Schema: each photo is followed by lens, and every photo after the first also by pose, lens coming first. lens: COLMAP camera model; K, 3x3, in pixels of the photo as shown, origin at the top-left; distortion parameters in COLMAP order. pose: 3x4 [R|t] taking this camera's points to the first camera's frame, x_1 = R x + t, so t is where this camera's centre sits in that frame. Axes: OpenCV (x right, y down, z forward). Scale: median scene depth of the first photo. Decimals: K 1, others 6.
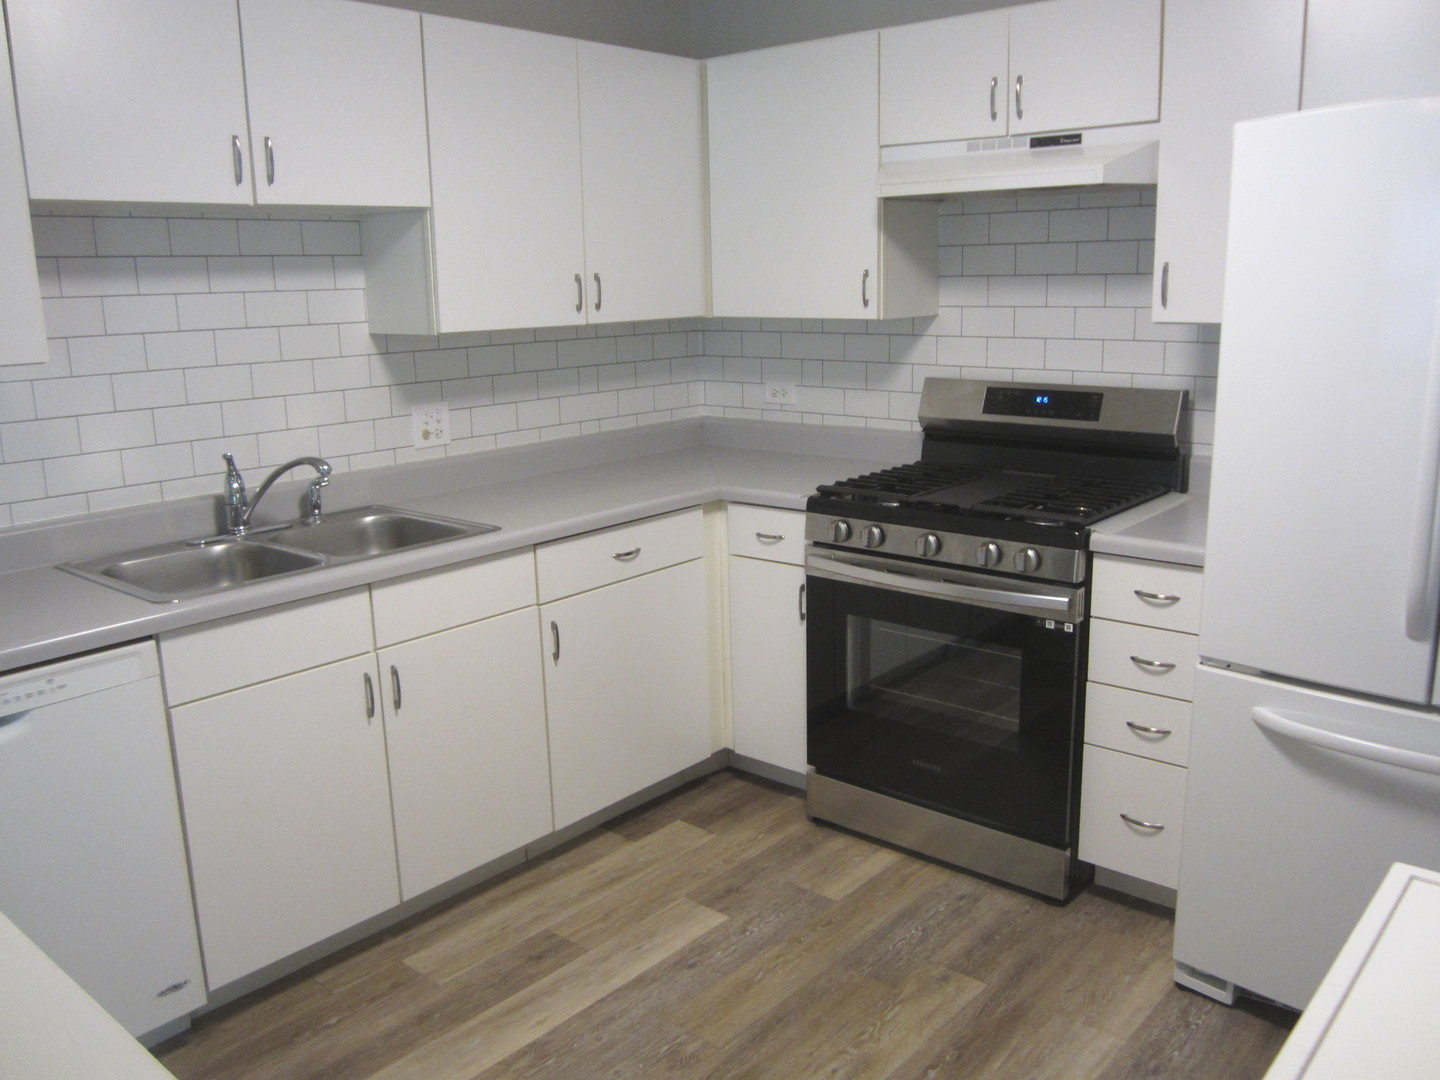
lens RADIAL K [[1179.1, 0, 728.7], [0, 1179.1, 540.5], [0, 0, 1]] dist [-0.048868, 0.017785]
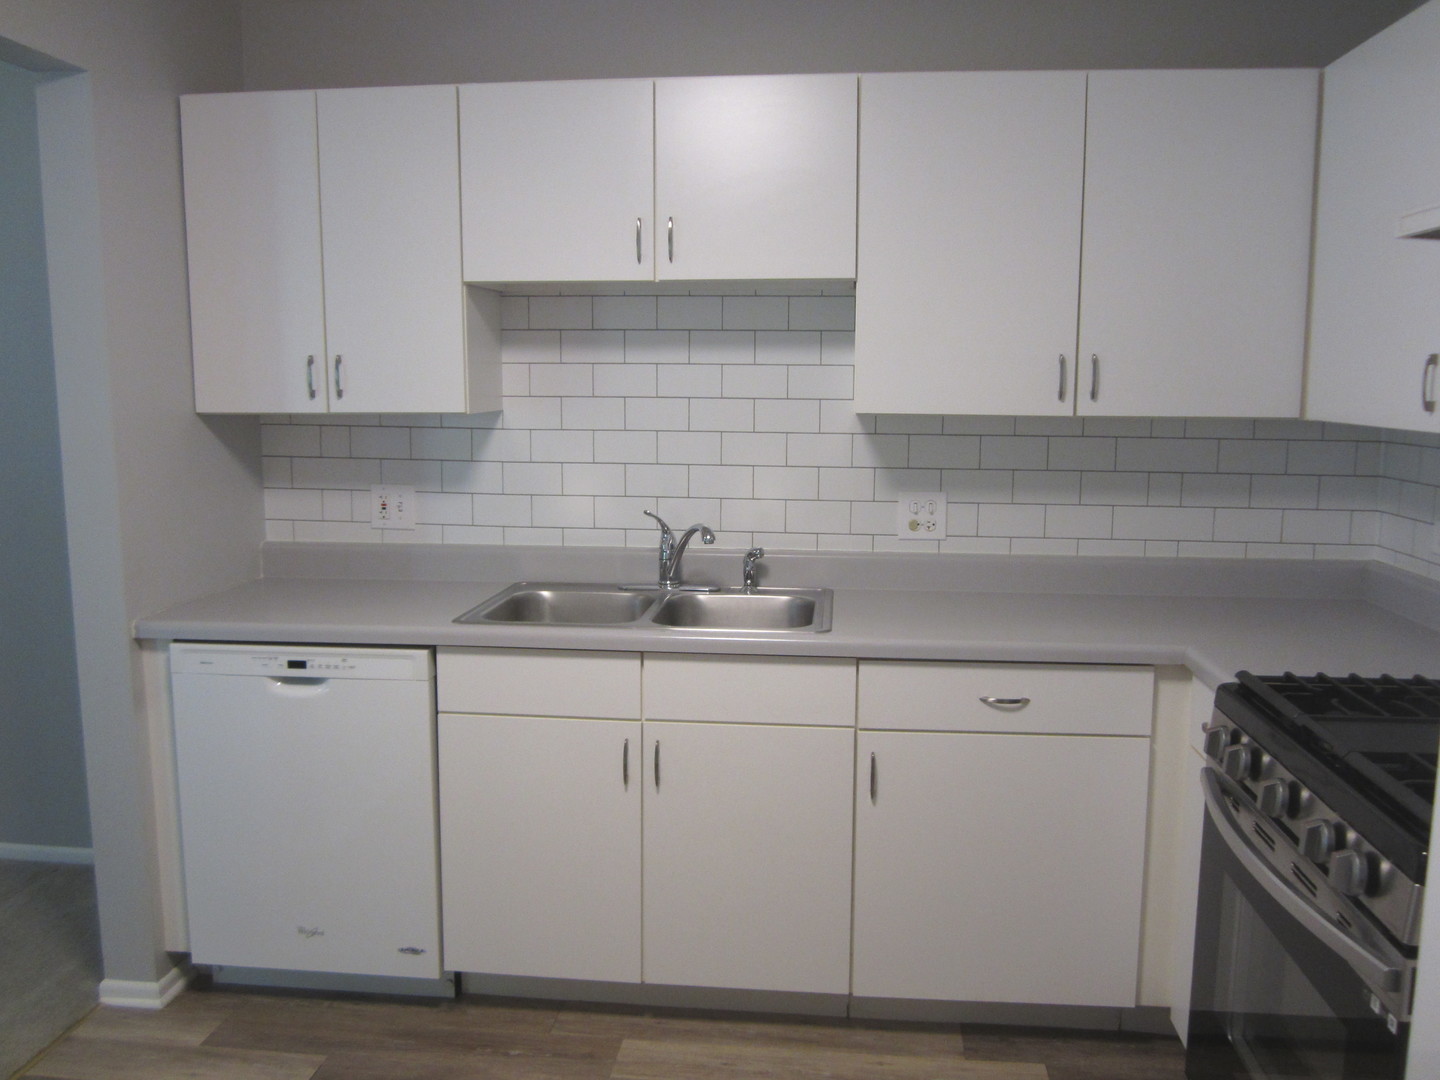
lens RADIAL K [[1179.1, 0, 722.6], [0, 1179.1, 540.8], [0, 0, 1]] dist [-0.048868, 0.017785]
pose [[0.572244, 0.136069, -0.808717, 0.431906], [-0.197262, 0.980024, 0.025310, -0.077679], [0.796005, 0.145046, 0.587654, 0.369965]]
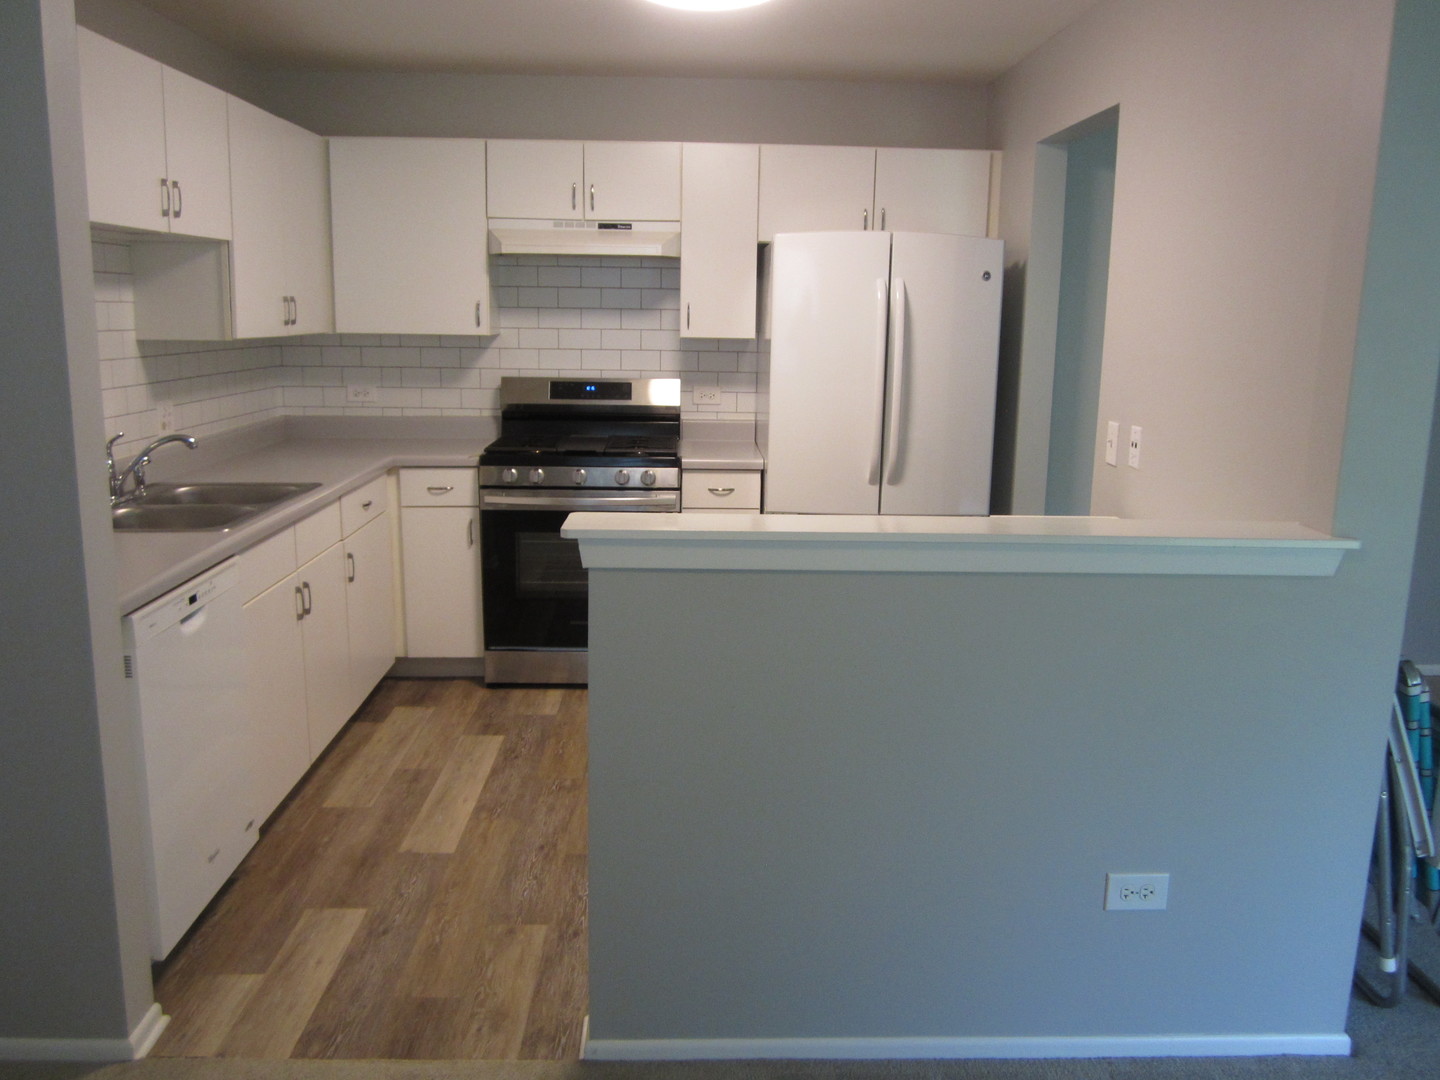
lens RADIAL K [[1179.1, 0, 716.8], [0, 1179.1, 539.6], [0, 0, 1]] dist [-0.048868, 0.017785]
pose [[0.740501, -0.097057, 0.665010, -0.689724], [0.119128, 0.992803, 0.012247, 0.082561], [-0.661413, 0.070152, 0.746734, -0.266141]]
